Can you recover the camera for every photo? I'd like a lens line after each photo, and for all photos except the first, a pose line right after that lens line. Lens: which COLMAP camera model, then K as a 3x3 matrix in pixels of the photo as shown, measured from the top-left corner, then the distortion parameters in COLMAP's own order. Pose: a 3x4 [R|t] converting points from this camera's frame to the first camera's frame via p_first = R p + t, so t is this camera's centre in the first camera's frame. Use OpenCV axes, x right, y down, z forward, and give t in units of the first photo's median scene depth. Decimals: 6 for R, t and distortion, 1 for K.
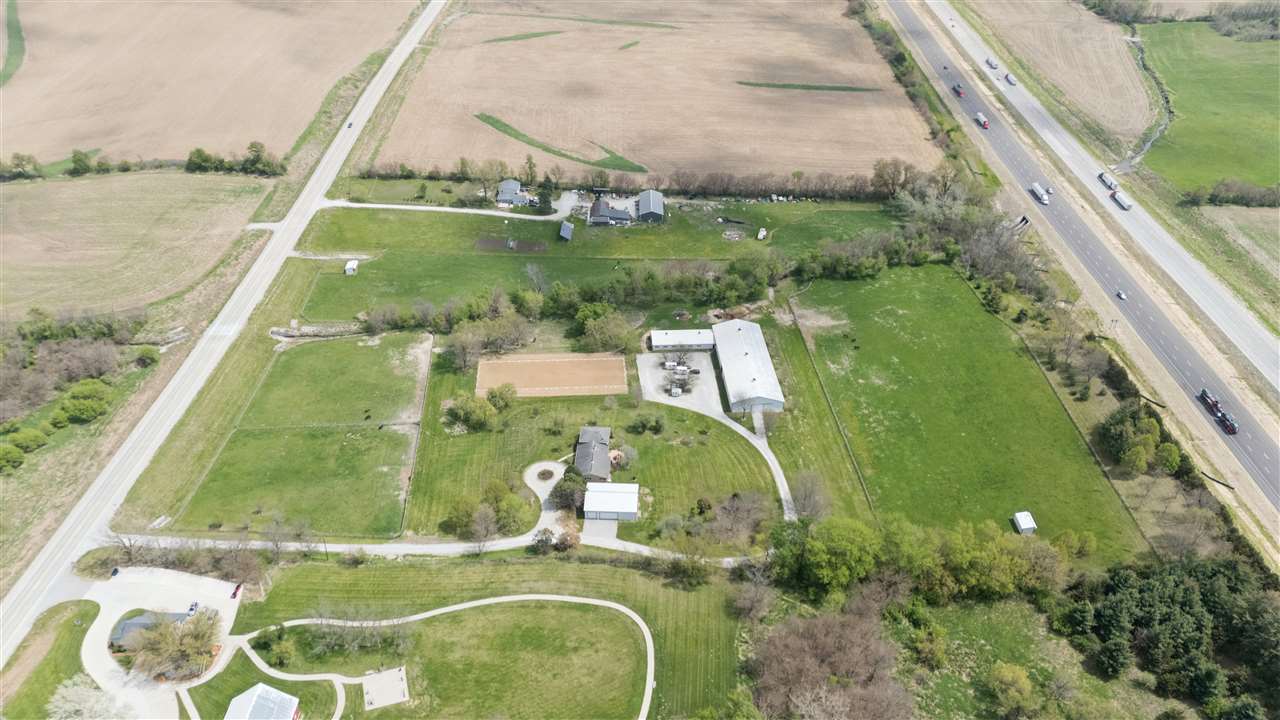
lens RADIAL K [[934.2, 0, 639.6], [0, 934.2, 353.1], [0, 0, 1]] dist [0.097427, -0.111894]
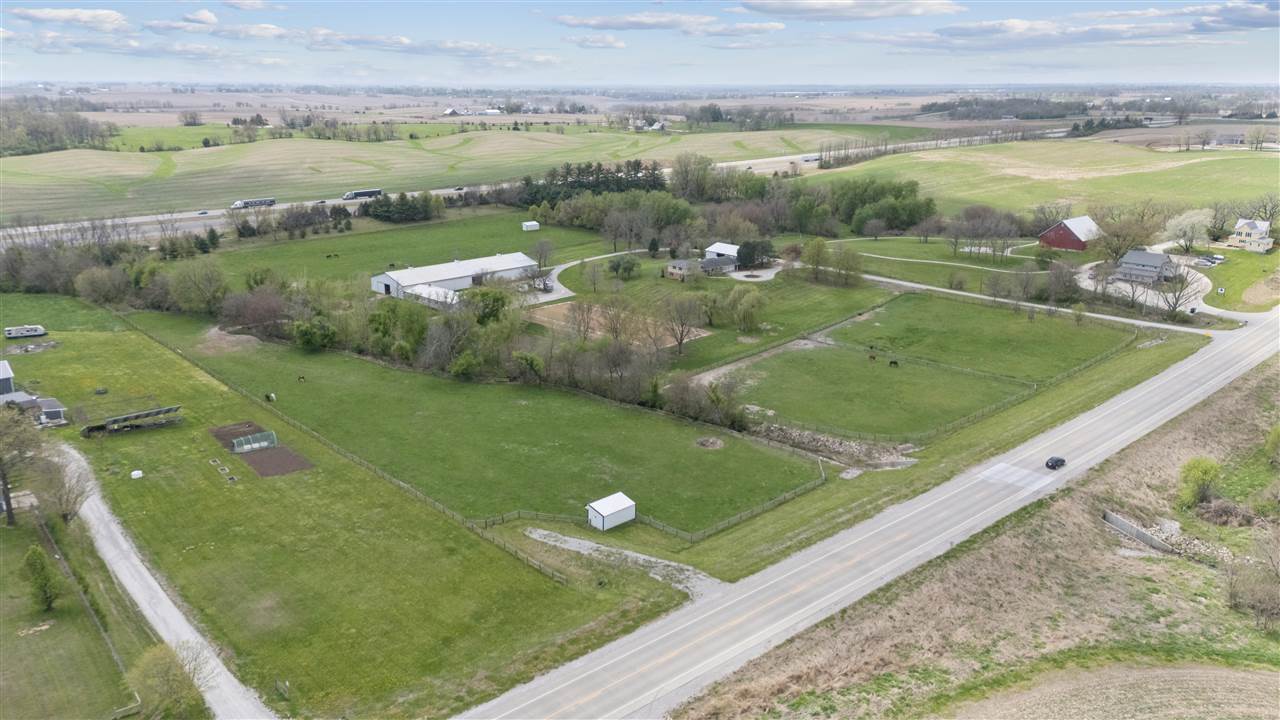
lens RADIAL K [[934.2, 0, 639.6], [0, 934.2, 353.1], [0, 0, 1]] dist [0.097427, -0.111894]
pose [[-0.665117, -0.223493, 0.712510, -0.650021], [0.400112, 0.698974, 0.592745, -0.394567], [-0.630500, 0.679328, -0.375478, 1.295258]]
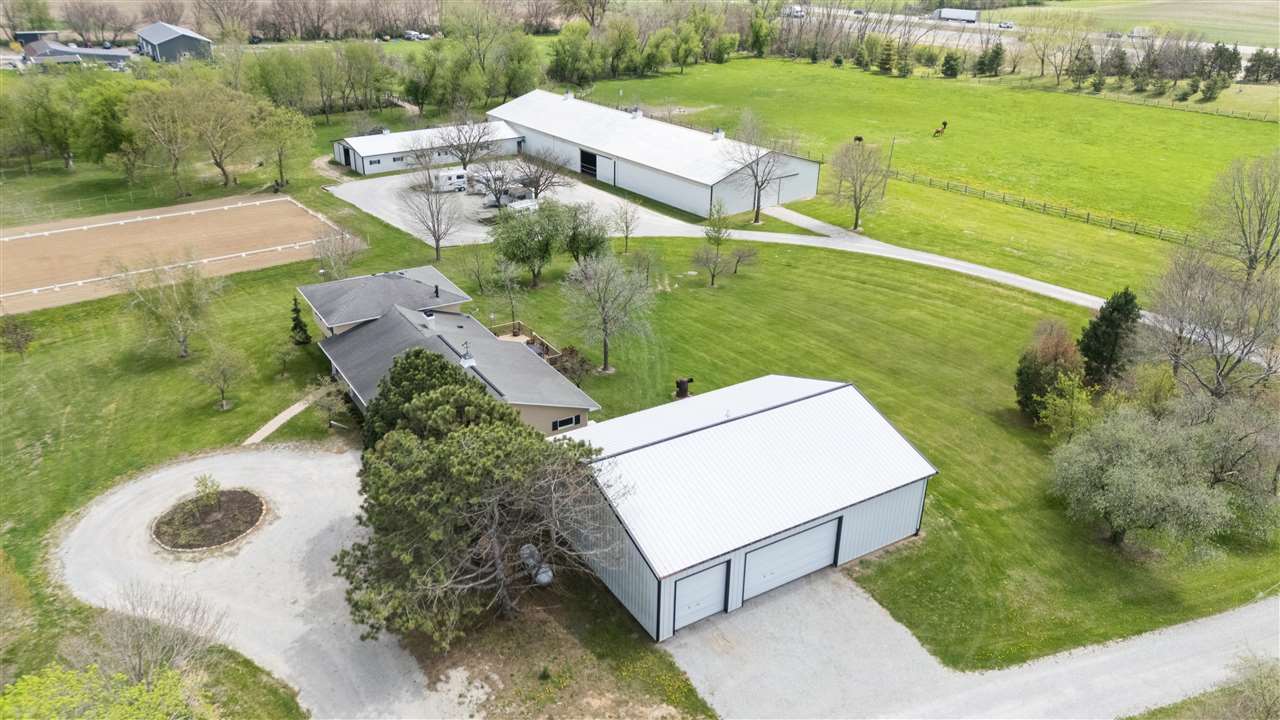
lens RADIAL K [[934.2, 0, 639.6], [0, 934.2, 353.1], [0, 0, 1]] dist [0.097427, -0.111894]
pose [[0.828953, -0.233549, 0.508224, -0.098911], [0.302900, 0.951323, -0.056885, 0.114989], [-0.470200, 0.201096, 0.859344, 0.703946]]
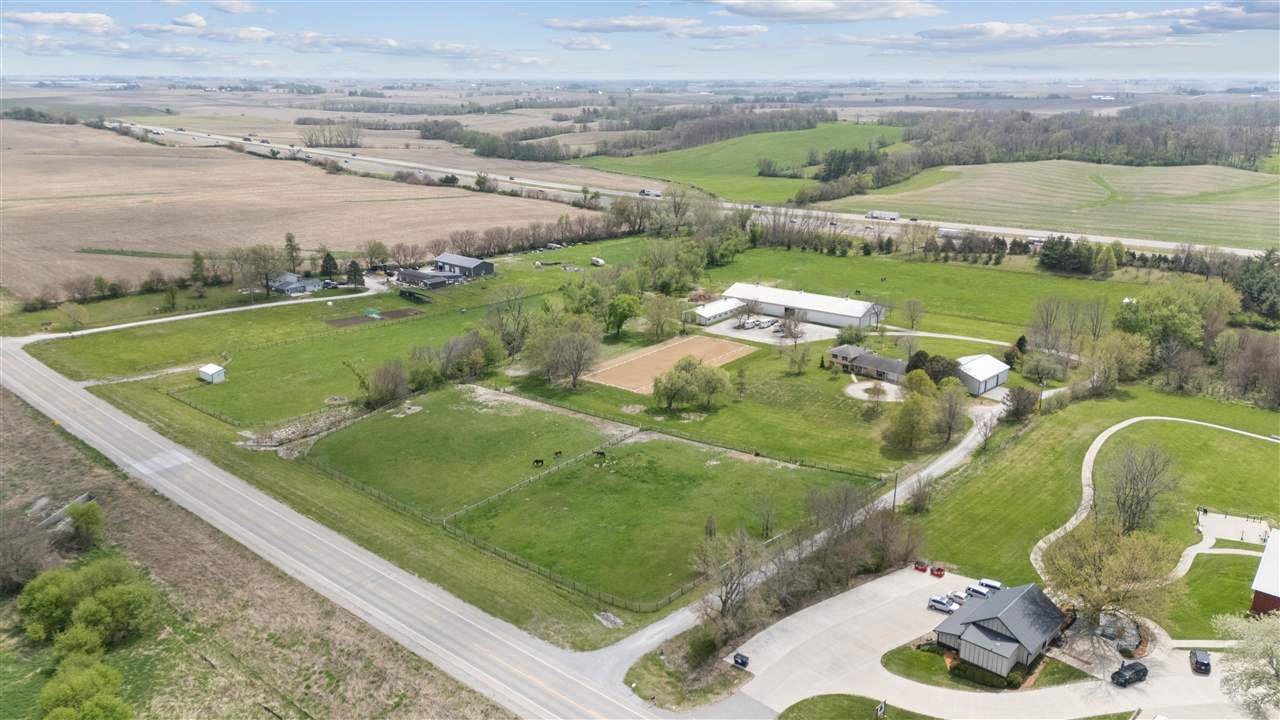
lens RADIAL K [[934.0, 0, 641.9], [0, 934.0, 363.5], [0, 0, 1]] dist [0.102960, -0.130075]
pose [[0.672296, -0.230686, 0.703422, -0.652388], [0.415184, 0.904193, -0.100284, 0.092278], [-0.612895, 0.359470, 0.703662, 0.486055]]
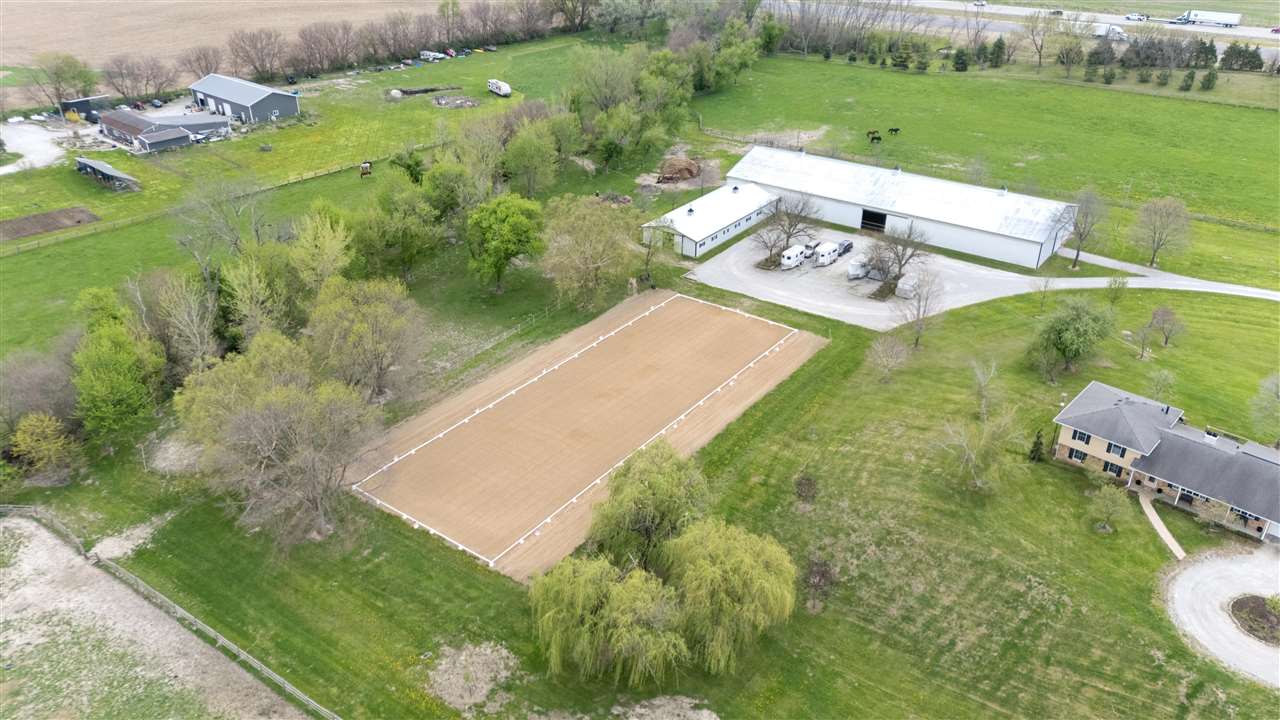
lens RADIAL K [[934.0, 0, 641.9], [0, 934.0, 363.5], [0, 0, 1]] dist [0.102960, -0.130075]
pose [[0.651190, -0.381614, 0.655989, -0.282216], [0.424550, 0.899650, 0.101917, -0.013457], [-0.629054, 0.212133, 0.747857, 0.777350]]
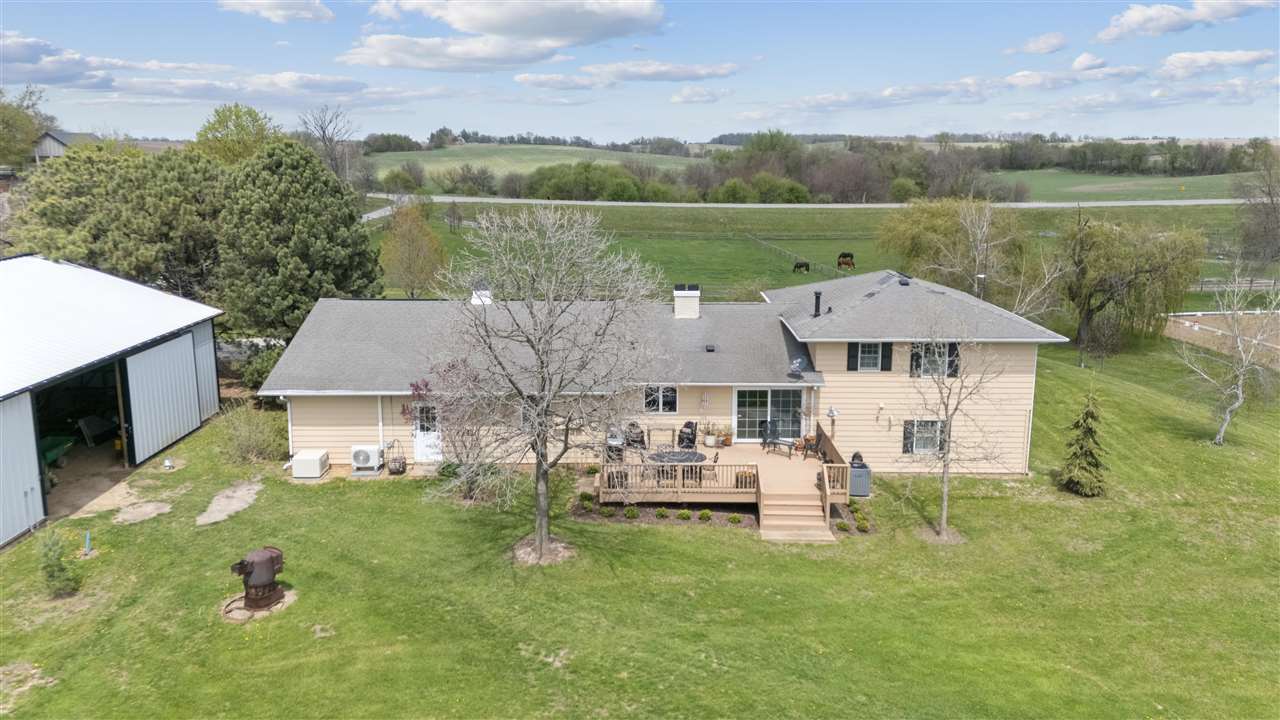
lens RADIAL K [[934.2, 0, 639.6], [0, 934.2, 353.1], [0, 0, 1]] dist [0.097427, -0.111894]
pose [[0.029927, 0.198192, -0.979706, 0.050384], [-0.544648, 0.825091, 0.150276, 0.080633], [0.838131, 0.529098, 0.132637, 0.855728]]
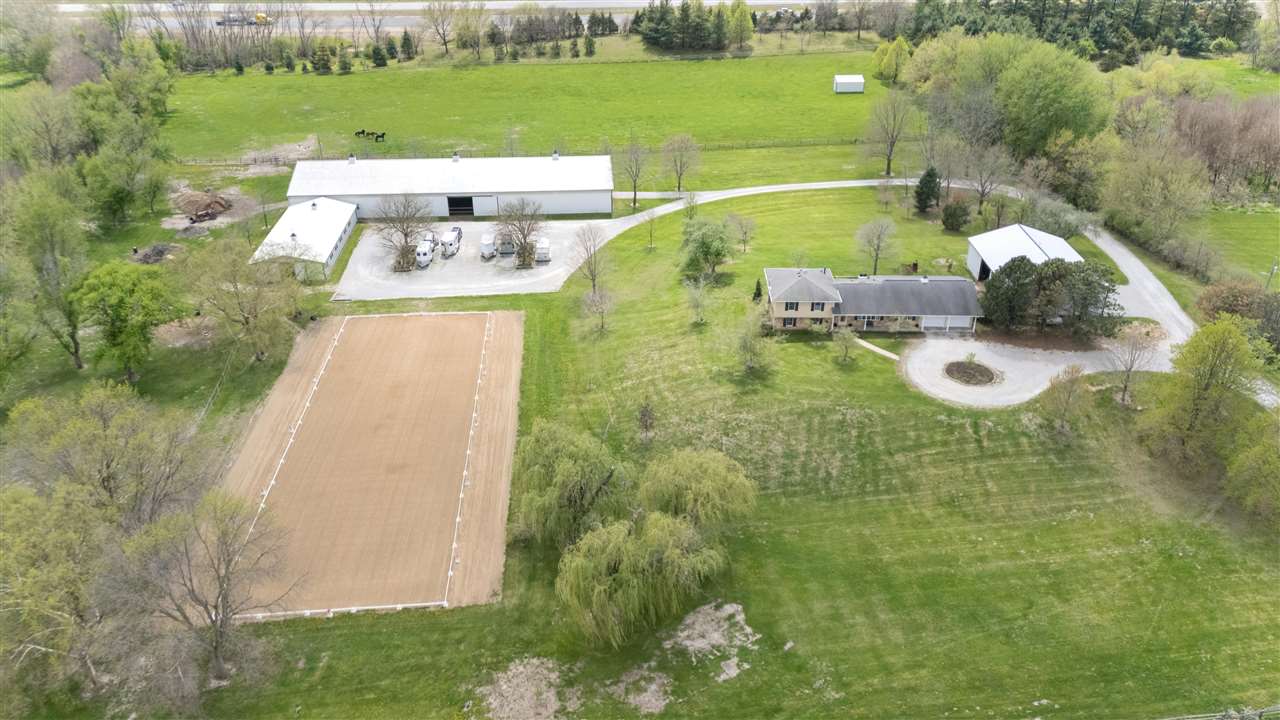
lens RADIAL K [[934.0, 0, 641.9], [0, 934.0, 363.5], [0, 0, 1]] dist [0.102960, -0.130075]
pose [[-0.008906, -0.495925, 0.868319, -0.337642], [0.550573, 0.722446, 0.418259, -0.069107], [-0.834739, 0.481798, 0.266610, 0.860724]]
